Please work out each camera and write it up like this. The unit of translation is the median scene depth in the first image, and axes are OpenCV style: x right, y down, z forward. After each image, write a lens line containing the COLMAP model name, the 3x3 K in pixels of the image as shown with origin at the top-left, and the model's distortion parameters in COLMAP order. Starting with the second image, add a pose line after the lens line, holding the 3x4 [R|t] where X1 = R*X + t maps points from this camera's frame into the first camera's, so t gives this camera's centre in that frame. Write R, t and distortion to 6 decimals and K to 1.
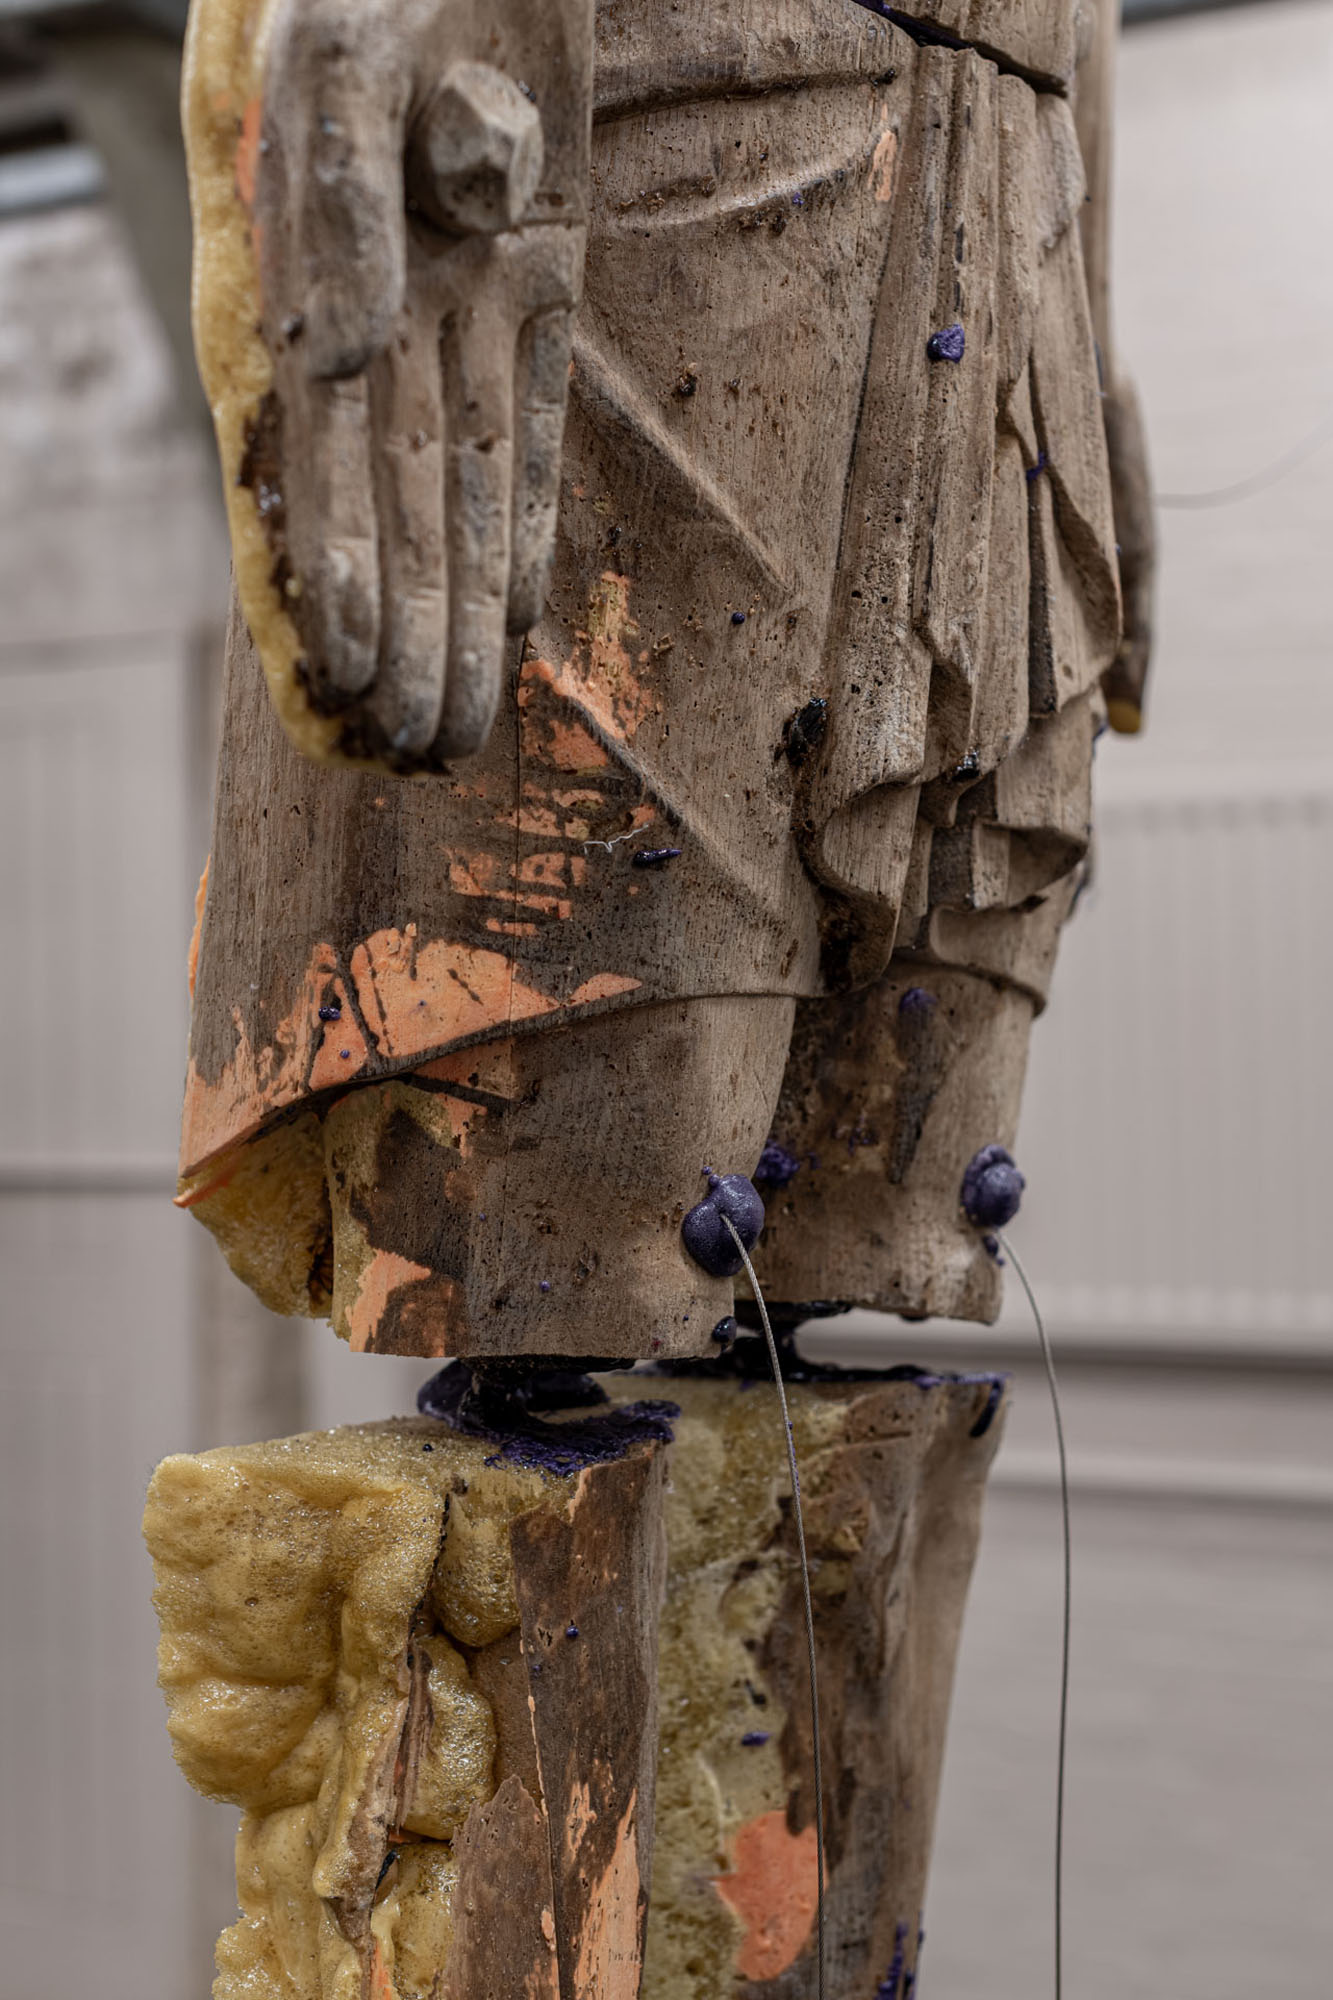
lens RADIAL K [[2891.8, 0, 662.8], [0, 2891.8, 1003.6], [0, 0, 1]] dist [0.009142, 0.000000]
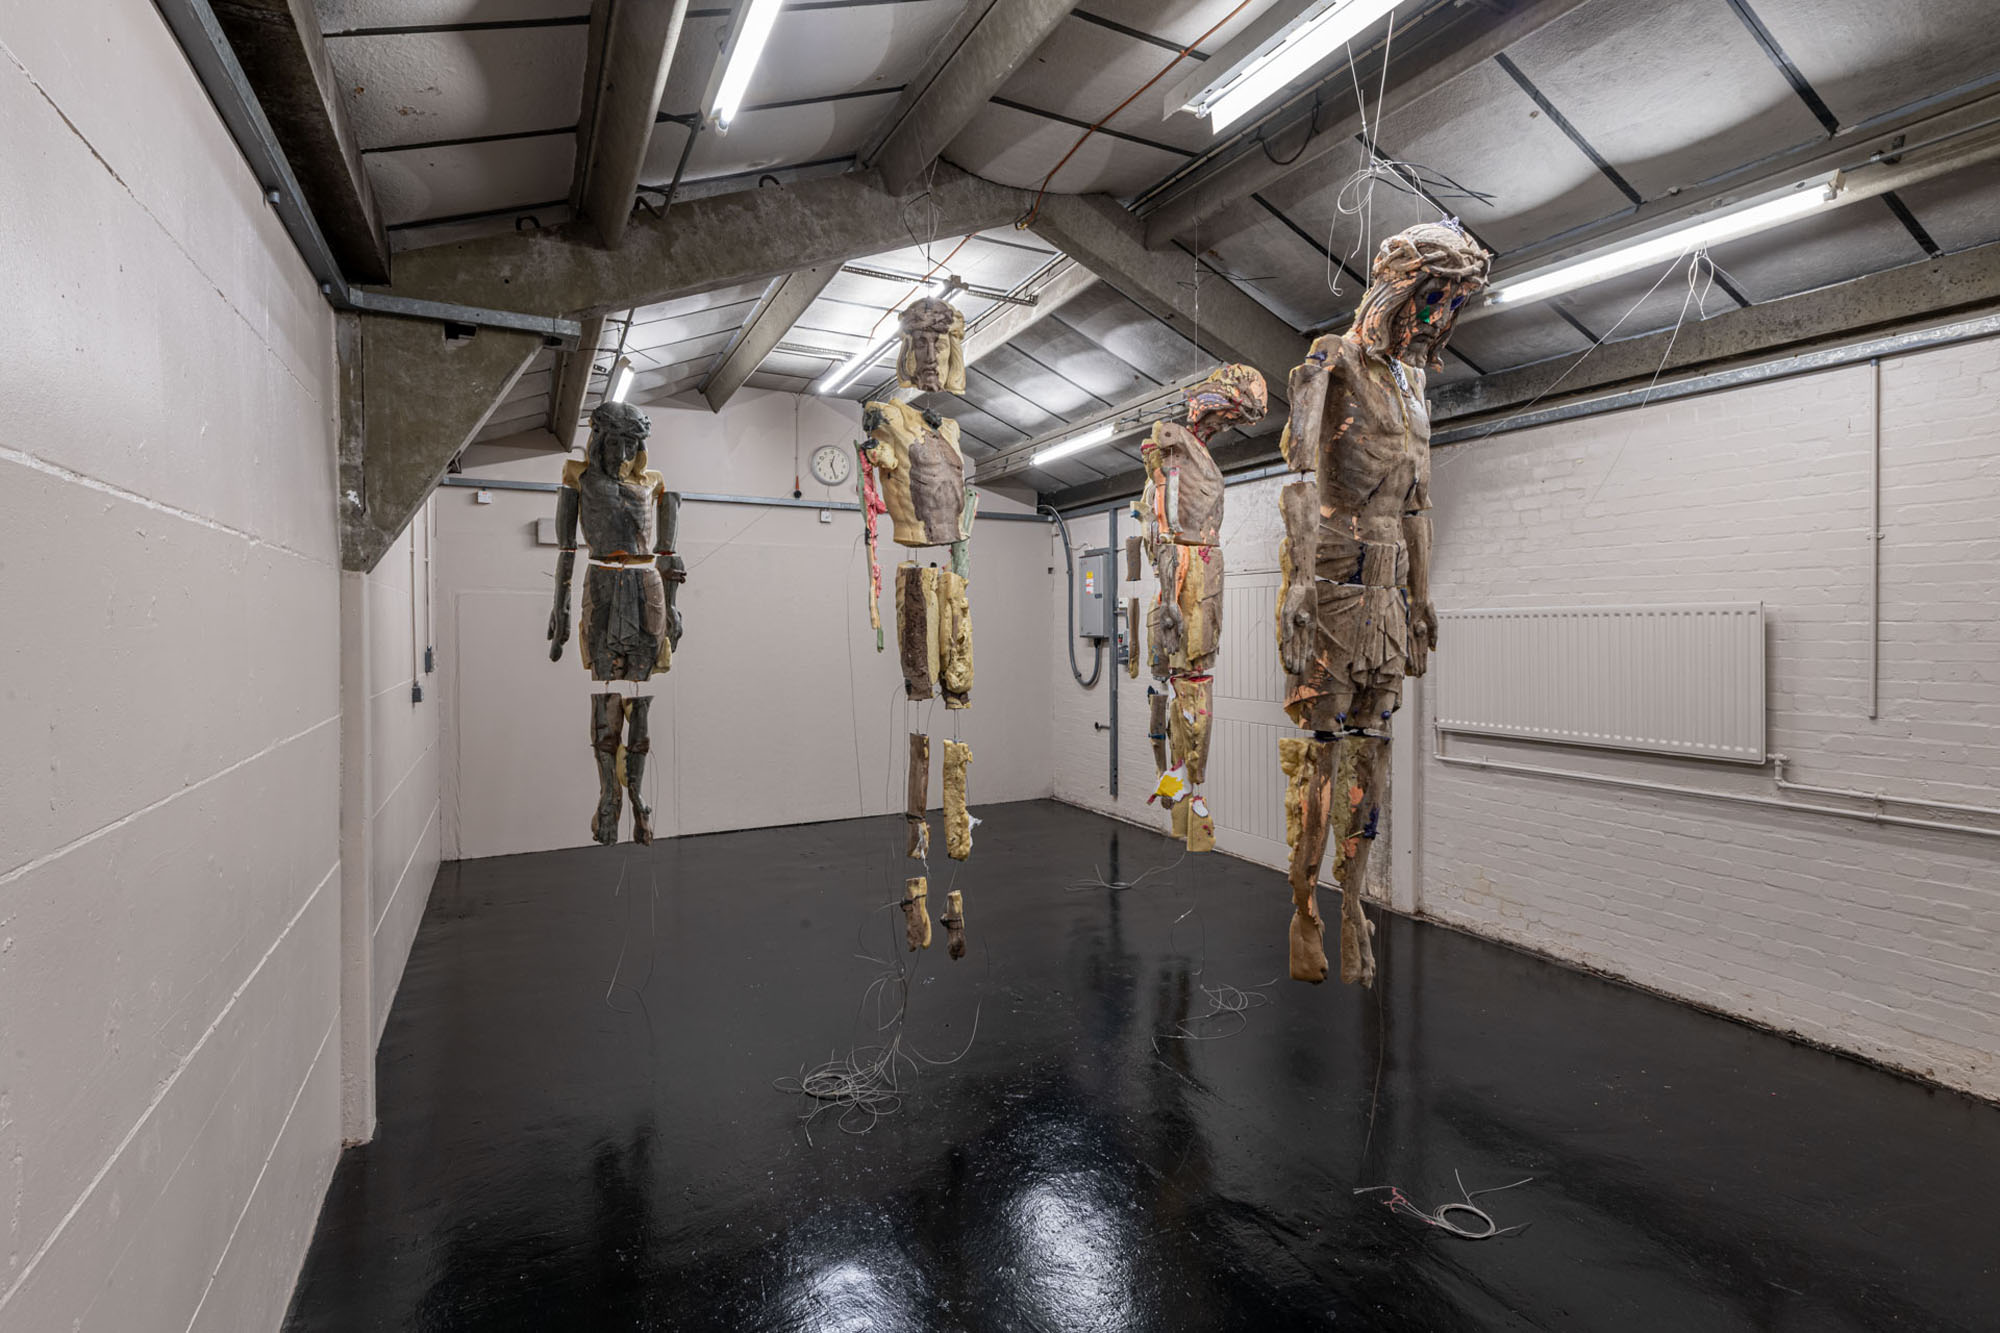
lens RADIAL K [[929.4, 0, 1007.2], [0, 929.4, 639.8], [0, 0, 1]] dist [0.013654, -0.005812]
pose [[0.829473, 0.019603, -0.558203, 0.811294], [-0.003744, 0.999557, 0.029539, -0.263608], [0.558535, -0.022411, 0.829178, -2.110504]]
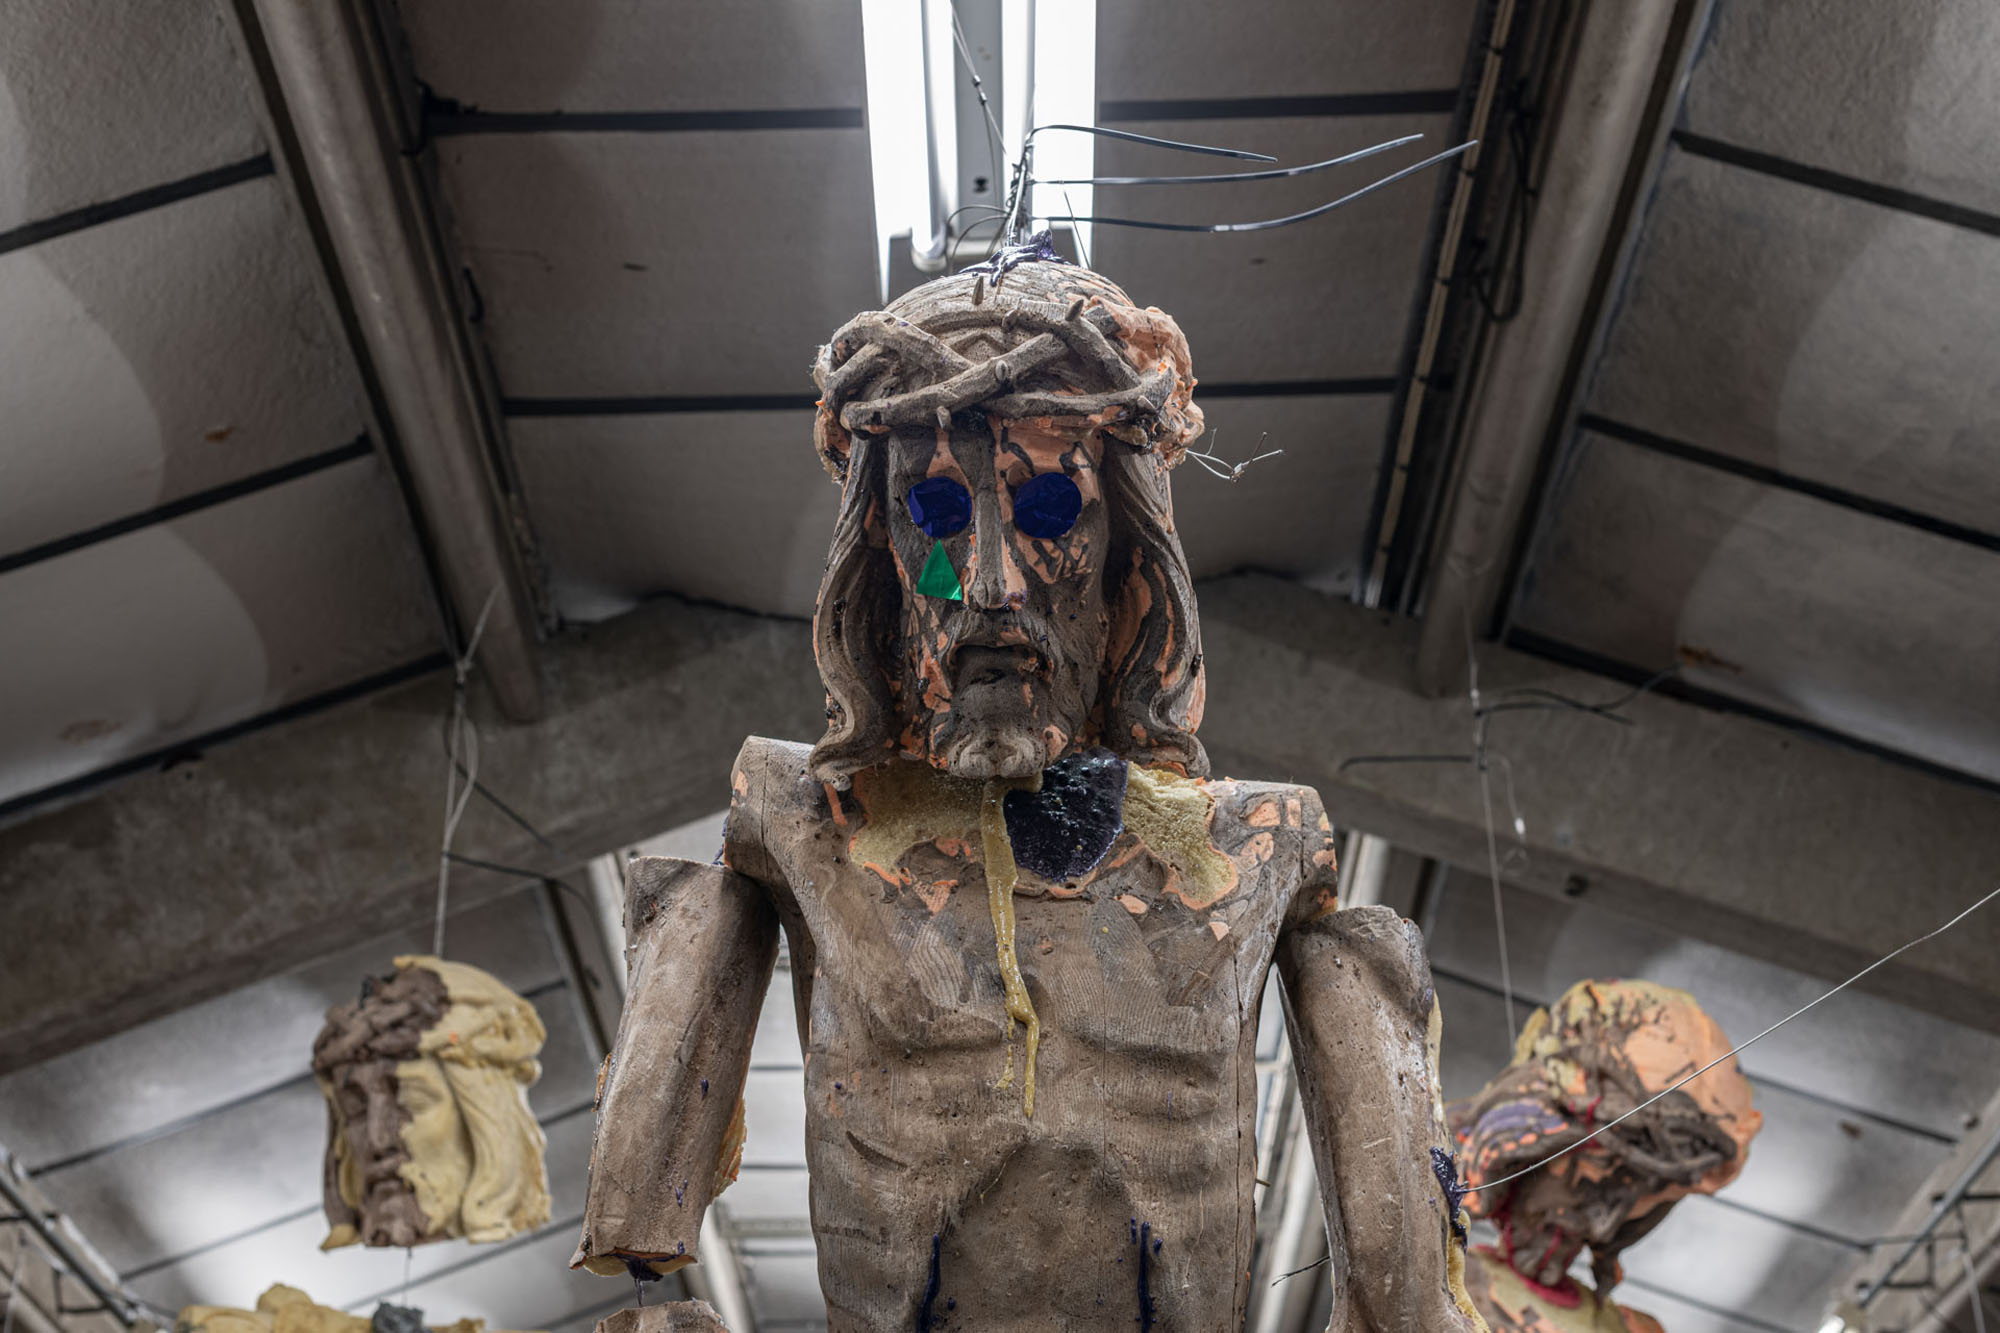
lens RADIAL K [[2891.8, 0, 994.8], [0, 2891.8, 667.0], [0, 0, 1]] dist [0.009142, 0.000000]
pose [[0.469615, -0.425176, -0.773749, 1.951205], [0.020333, 0.881376, -0.471977, -0.072382], [0.882637, 0.205915, 0.422553, 0.082247]]
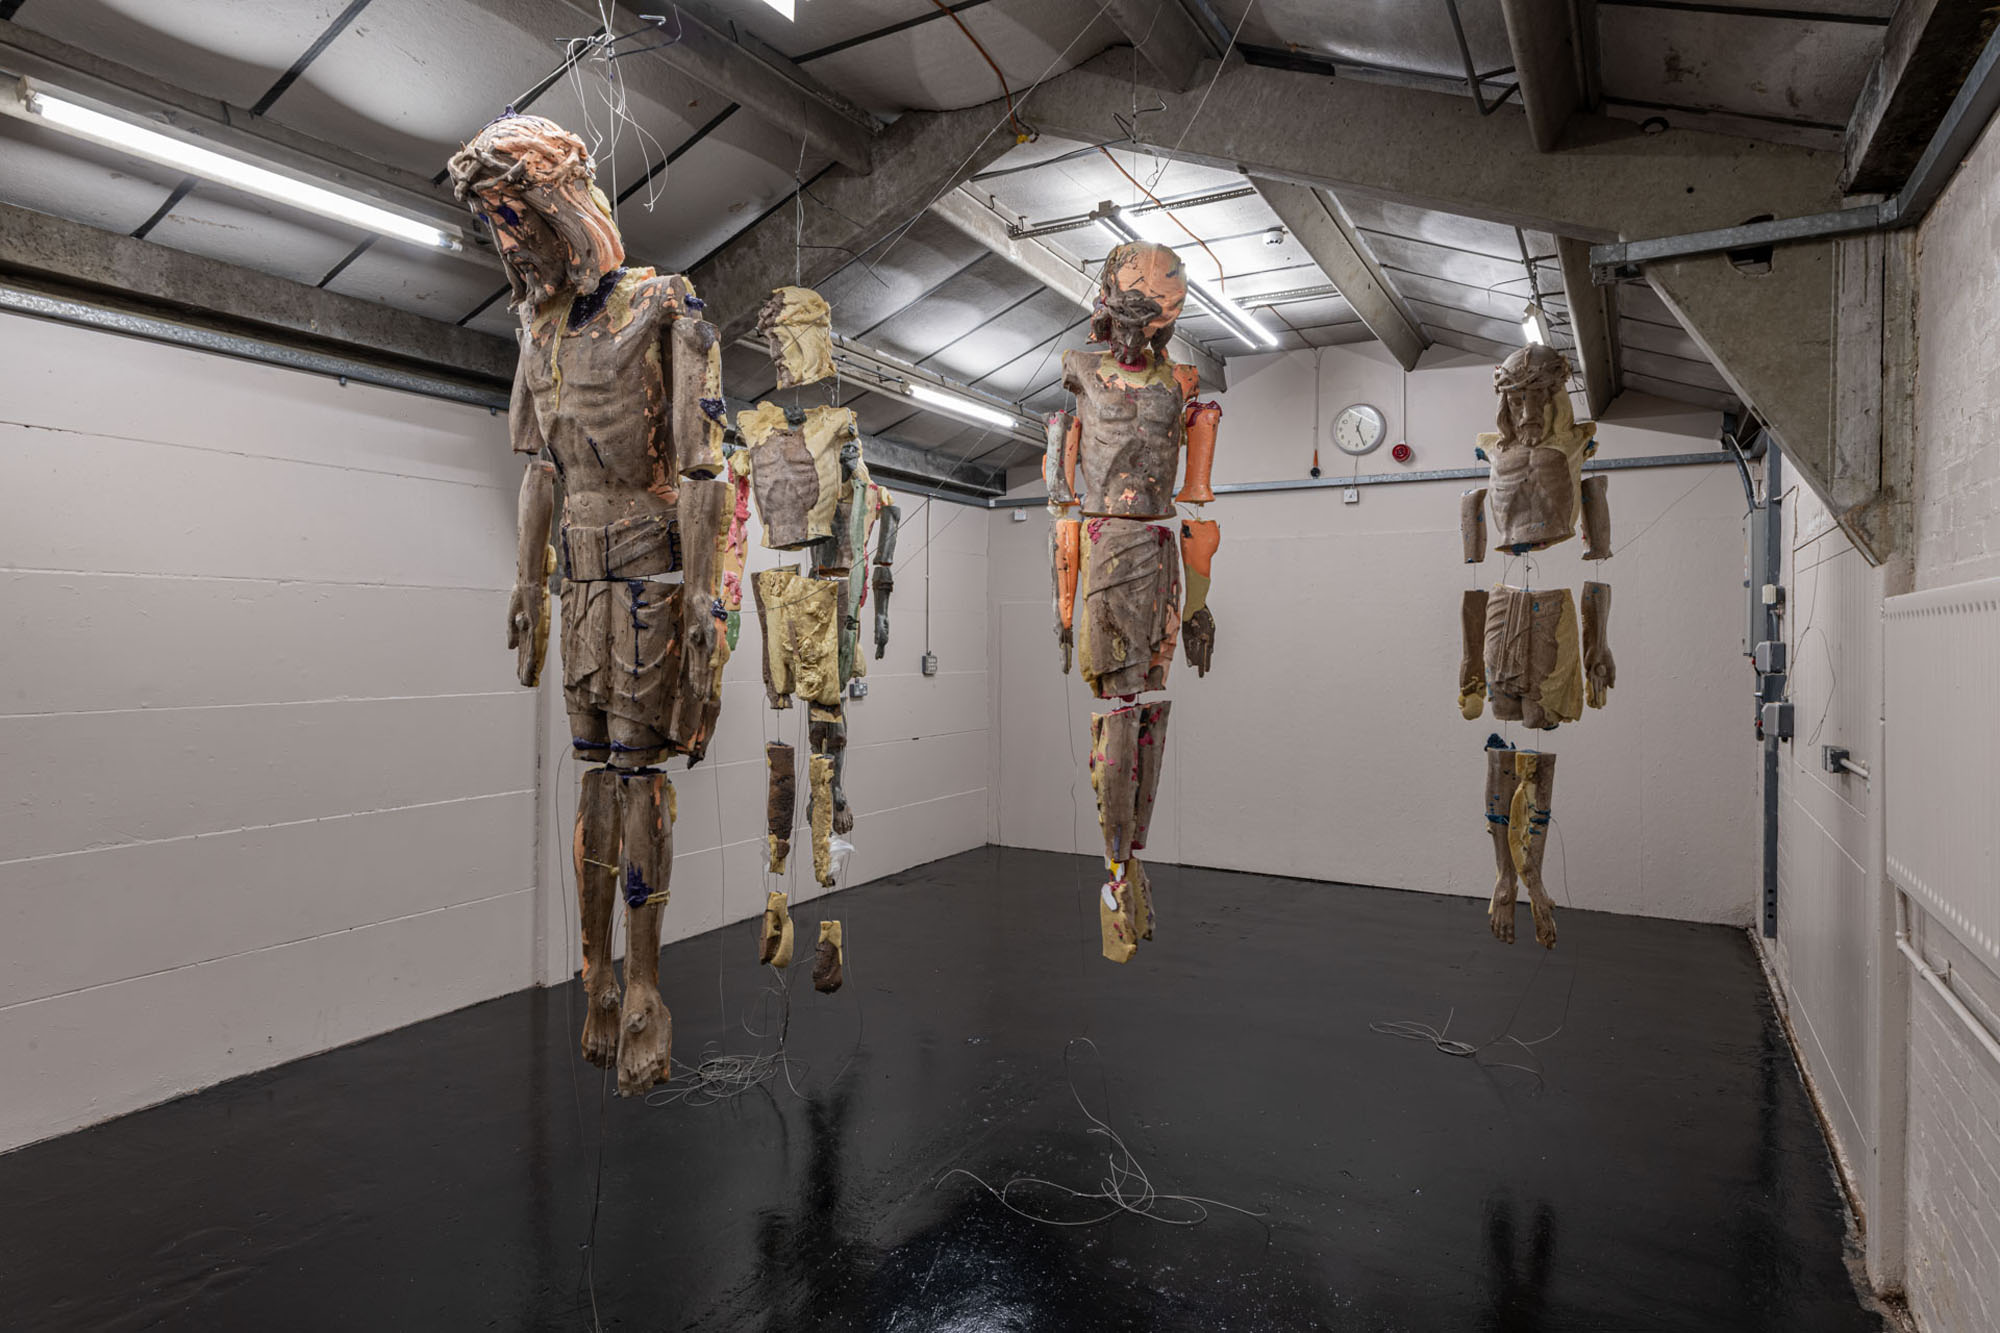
lens RADIAL K [[1112.2, 0, 1011.8], [0, 1112.2, 646.3], [0, 0, 1]] dist [0.019098, -0.011654]
pose [[-0.015885, 0.022178, -0.999628, 2.977676], [0.005854, 0.999739, 0.022087, -0.240641], [0.999857, -0.005501, -0.016010, 2.231611]]
